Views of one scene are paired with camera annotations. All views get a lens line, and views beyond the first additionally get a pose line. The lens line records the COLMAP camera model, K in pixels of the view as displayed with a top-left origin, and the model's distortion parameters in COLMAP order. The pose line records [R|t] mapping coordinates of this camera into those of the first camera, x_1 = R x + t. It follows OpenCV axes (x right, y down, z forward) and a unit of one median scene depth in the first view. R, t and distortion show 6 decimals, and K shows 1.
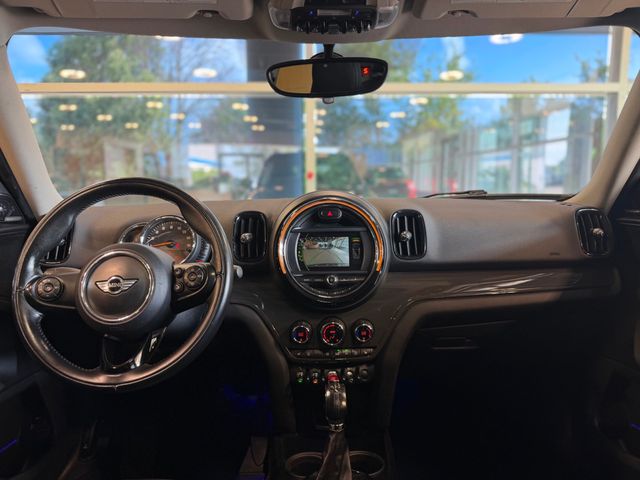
lens RADIAL K [[451.2, 0, 320.0], [0, 451.2, 240.0], [0, 0, 1]] dist [-0.002317, -0.003830]
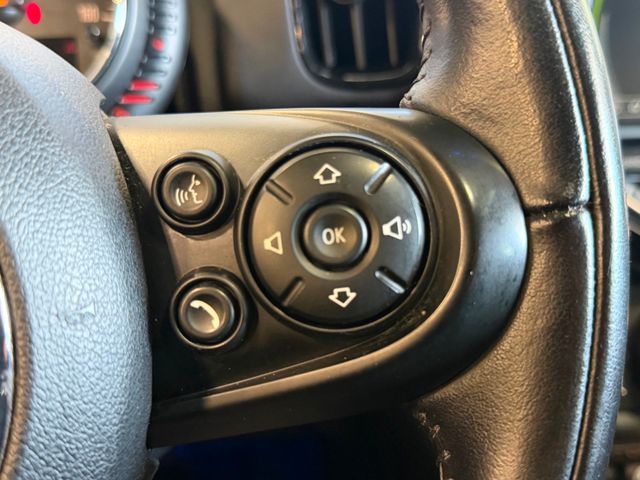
lens RADIAL K [[666.6, 0, 320.0], [0, 666.6, 240.0], [0, 0, 1]] dist [0.121098, -0.023046]
pose [[0.986001, -0.047967, 0.159693, -0.257889], [0.002689, 0.962179, 0.272406, 0.028843], [-0.166719, -0.268163, 0.948838, 0.681648]]
